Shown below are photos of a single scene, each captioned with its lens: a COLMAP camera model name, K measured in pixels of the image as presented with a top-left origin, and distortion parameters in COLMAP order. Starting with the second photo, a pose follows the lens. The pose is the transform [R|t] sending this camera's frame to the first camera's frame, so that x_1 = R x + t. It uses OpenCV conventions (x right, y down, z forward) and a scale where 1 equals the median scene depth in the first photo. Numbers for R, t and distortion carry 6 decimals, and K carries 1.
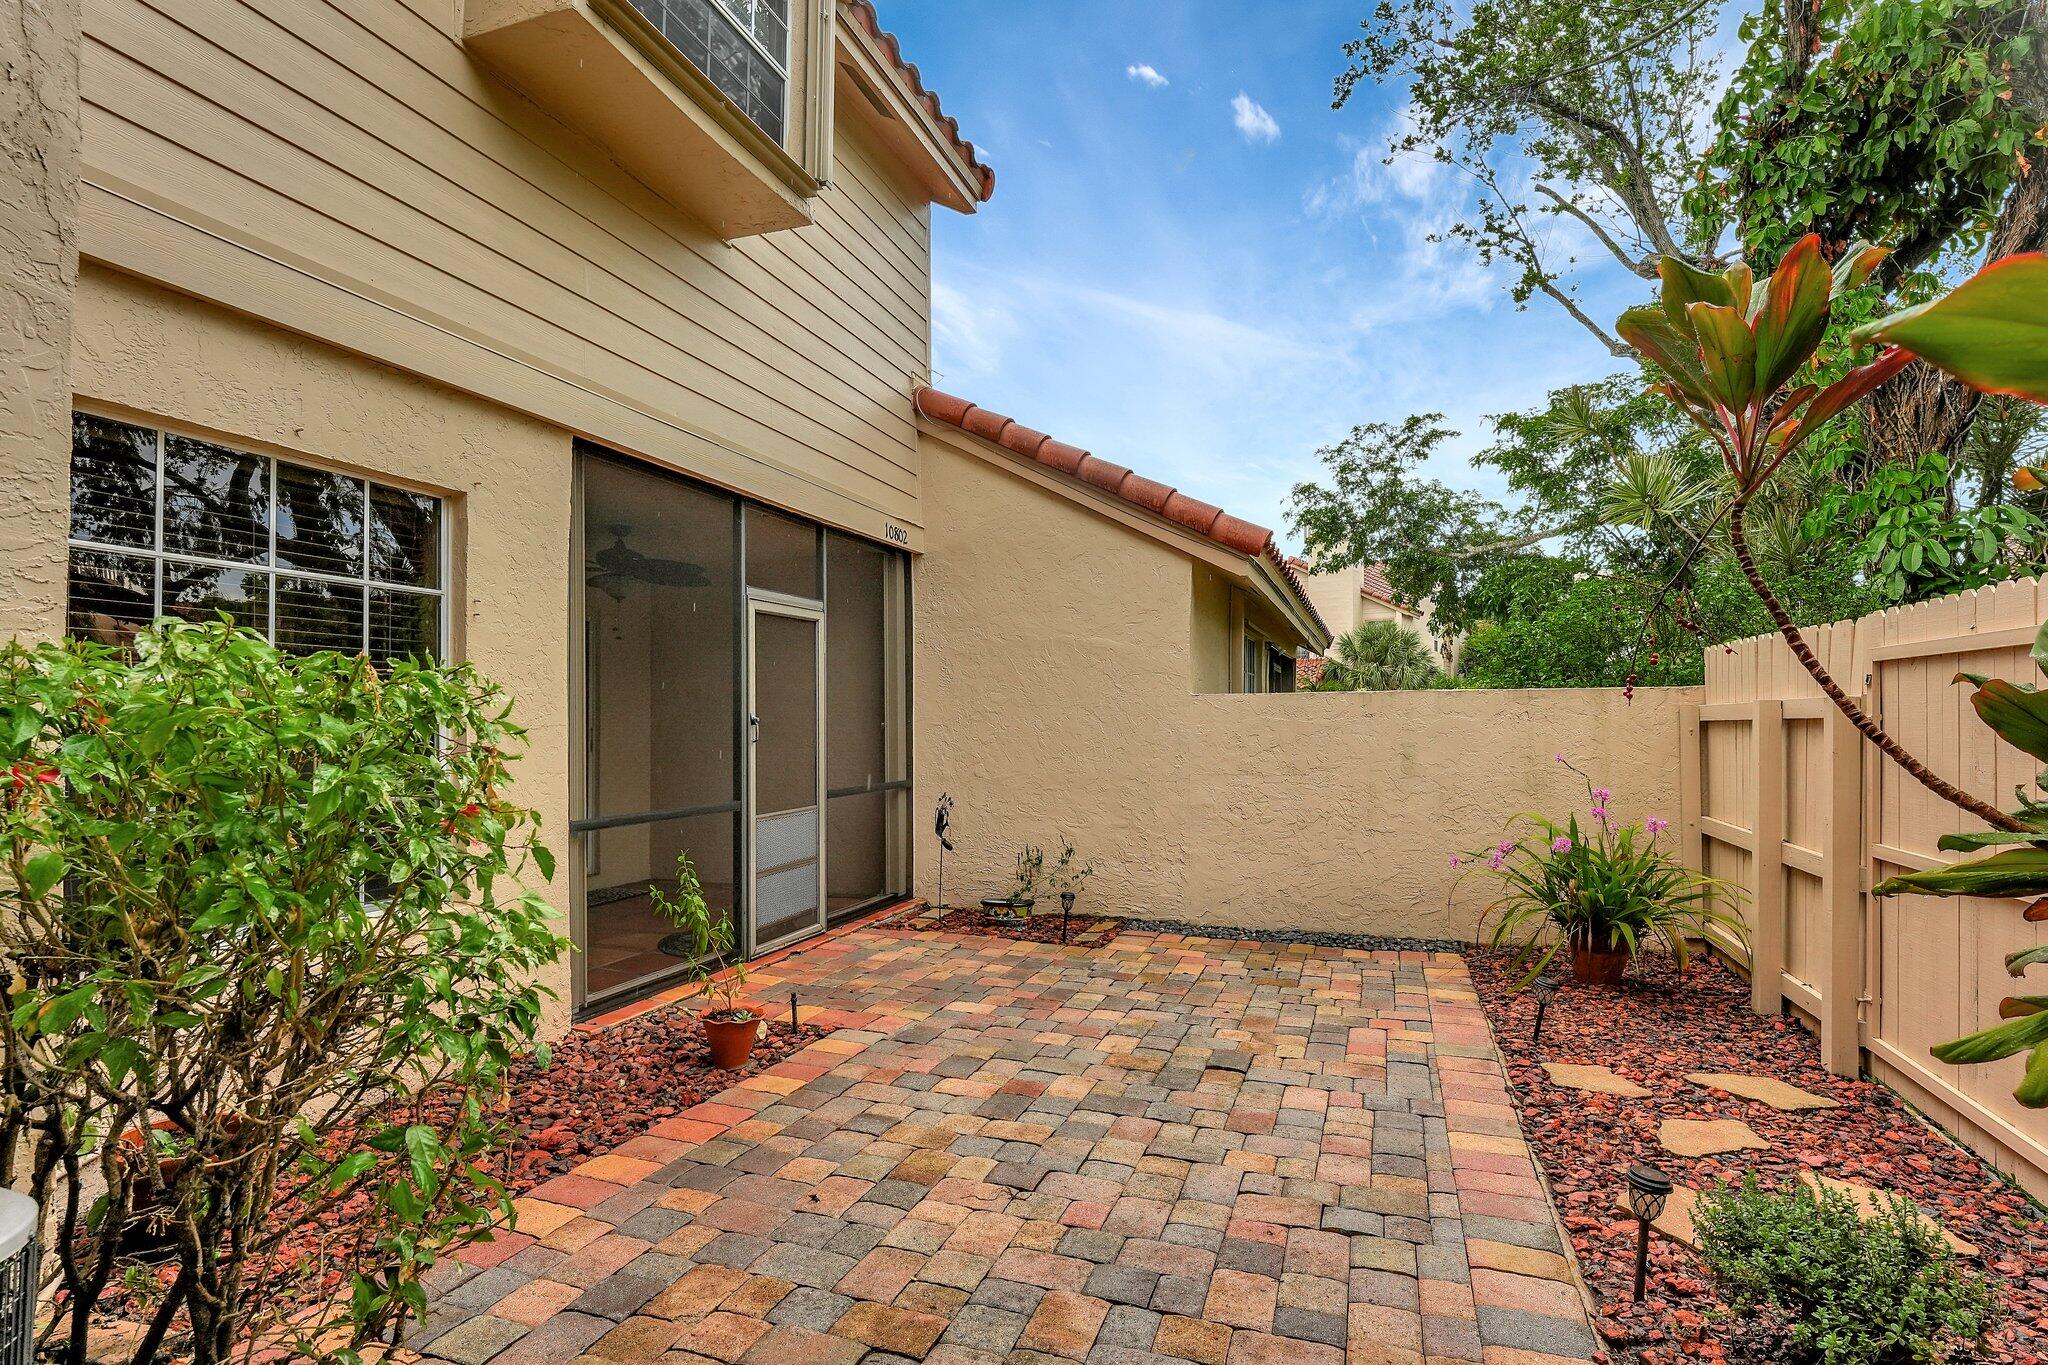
lens RADIAL K [[1005.9, 0, 1031.5], [0, 1005.9, 695.0], [0, 0, 1]] dist [0.000908, -0.000478]
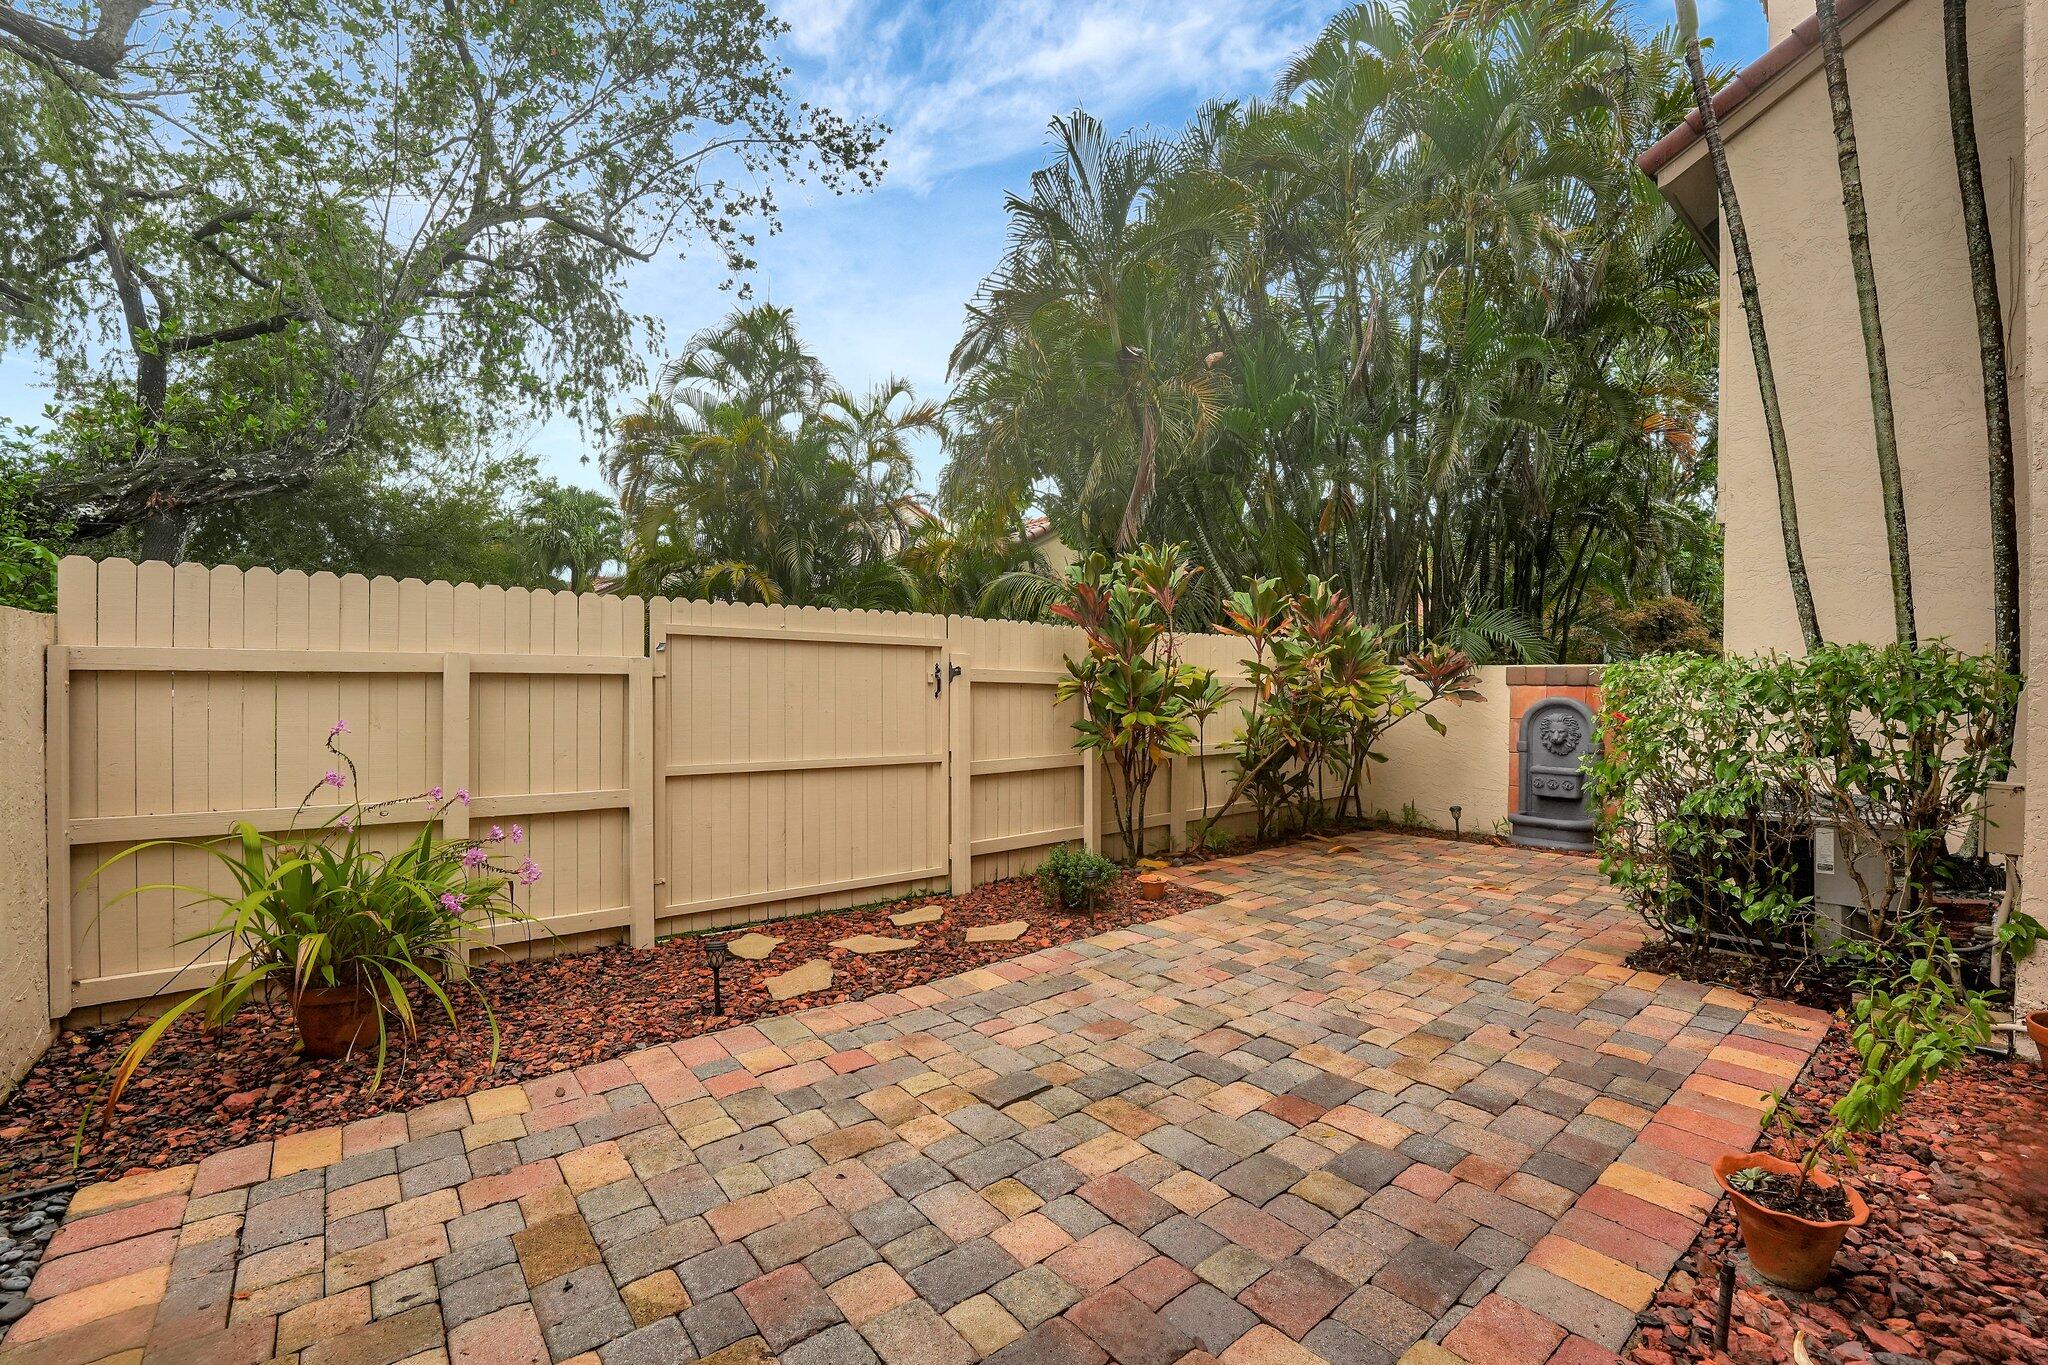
lens RADIAL K [[846.0, 0, 1024.0], [0, 846.0, 682.5], [0, 0, 1]] dist [-0.016104, 0.000050]
pose [[-0.848409, -0.001082, 0.529341, -0.114957], [-0.019125, 0.999408, -0.028609, 0.035444], [-0.528996, -0.034395, -0.847927, 1.055665]]
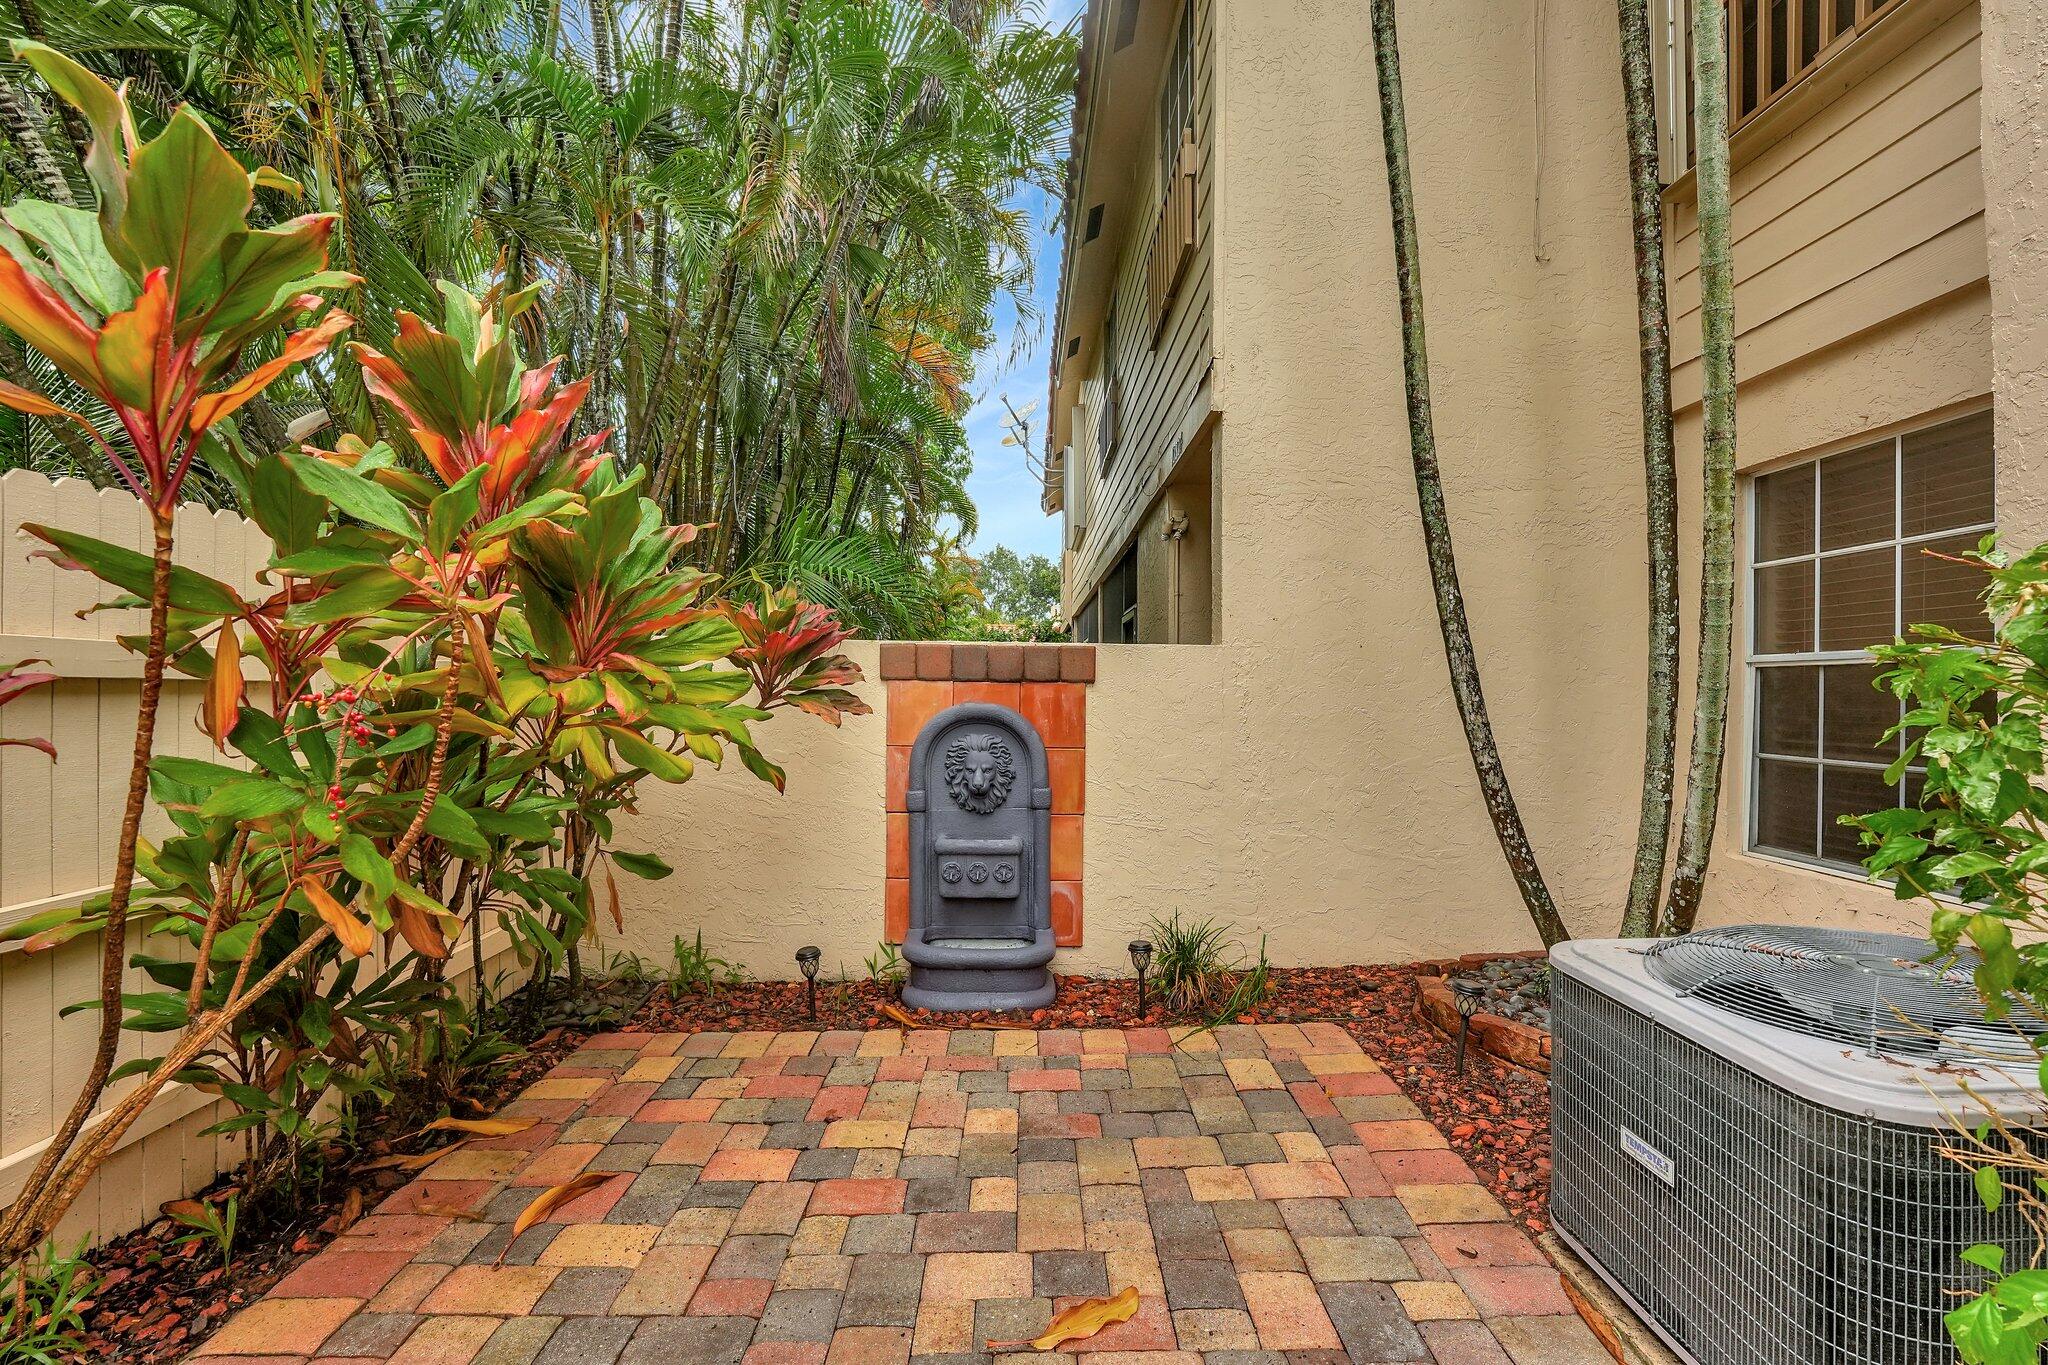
lens RADIAL K [[917.9, 0, 1024.0], [0, 917.9, 682.5], [0, 0, 1]] dist [0.001508, 0.000069]
pose [[-0.944402, -0.008990, -0.328671, 0.053498], [0.002282, 0.999423, -0.033893, 0.016730], [0.328786, -0.032759, -0.943836, 0.340423]]
